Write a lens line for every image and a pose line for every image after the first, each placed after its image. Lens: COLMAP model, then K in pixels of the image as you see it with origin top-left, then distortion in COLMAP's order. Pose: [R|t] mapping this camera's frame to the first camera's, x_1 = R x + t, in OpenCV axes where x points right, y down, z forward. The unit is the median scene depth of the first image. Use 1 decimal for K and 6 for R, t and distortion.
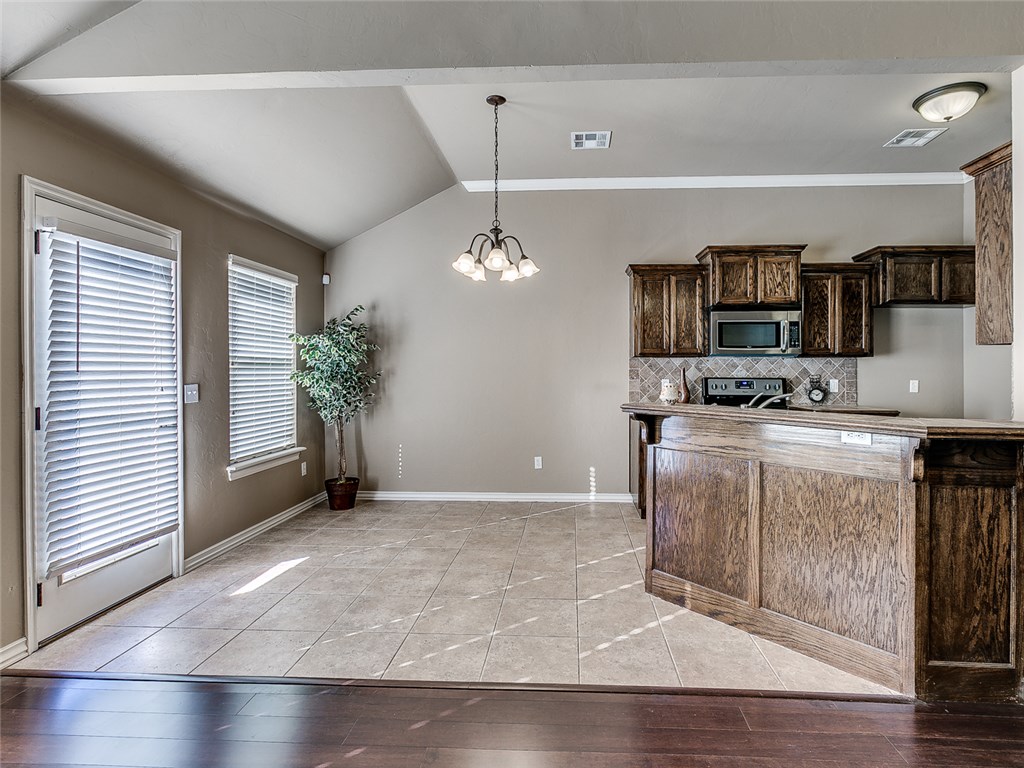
lens RADIAL K [[529.1, 0, 544.5], [0, 529.1, 369.0], [0, 0, 1]] dist [0.001177, 0.000236]
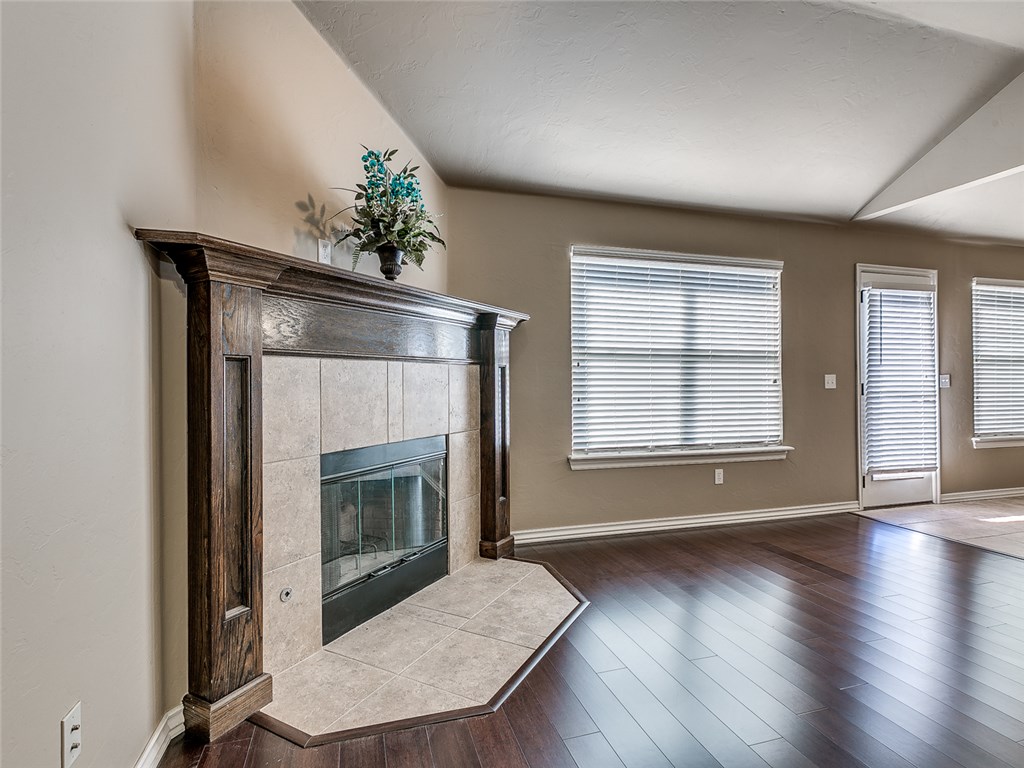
lens RADIAL K [[529.1, 0, 508.9], [0, 529.1, 380.3], [0, 0, 1]] dist [0.001177, 0.000236]
pose [[0.331134, -0.001717, -0.943582, 0.297269], [0.000836, 0.999998, -0.001526, 0.045077], [0.943583, -0.000284, 0.331135, -0.590294]]
